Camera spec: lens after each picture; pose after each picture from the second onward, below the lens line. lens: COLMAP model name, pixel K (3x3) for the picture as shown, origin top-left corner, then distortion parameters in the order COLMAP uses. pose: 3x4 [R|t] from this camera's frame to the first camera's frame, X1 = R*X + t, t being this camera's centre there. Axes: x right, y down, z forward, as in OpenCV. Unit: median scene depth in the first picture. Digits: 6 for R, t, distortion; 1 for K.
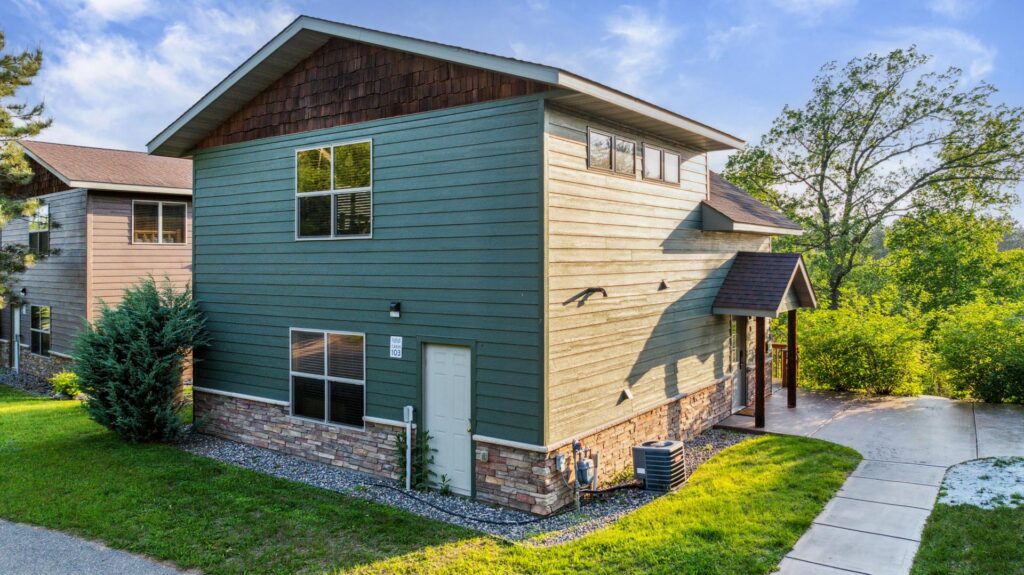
lens RADIAL K [[733.6, 0, 514.8], [0, 733.6, 272.4], [0, 0, 1]] dist [0.002304, 0.001316]
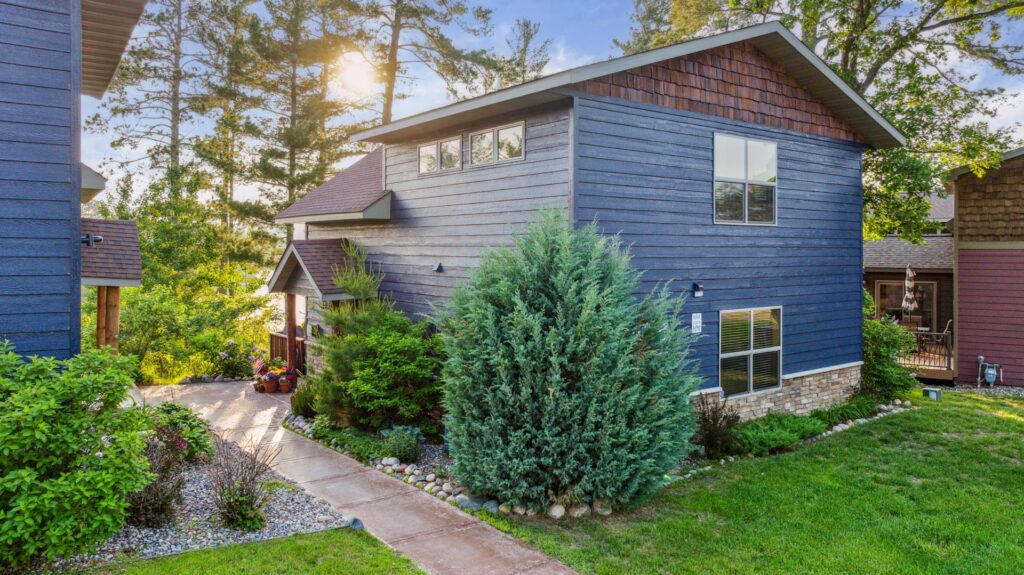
lens RADIAL K [[732.3, 0, 508.4], [0, 732.3, 283.6], [0, 0, 1]] dist [-0.022911, -0.000720]
pose [[0.308571, -0.036222, 0.950511, -1.441479], [0.005881, 0.999328, 0.036173, 0.001650], [-0.951183, -0.005572, 0.308577, 1.045376]]
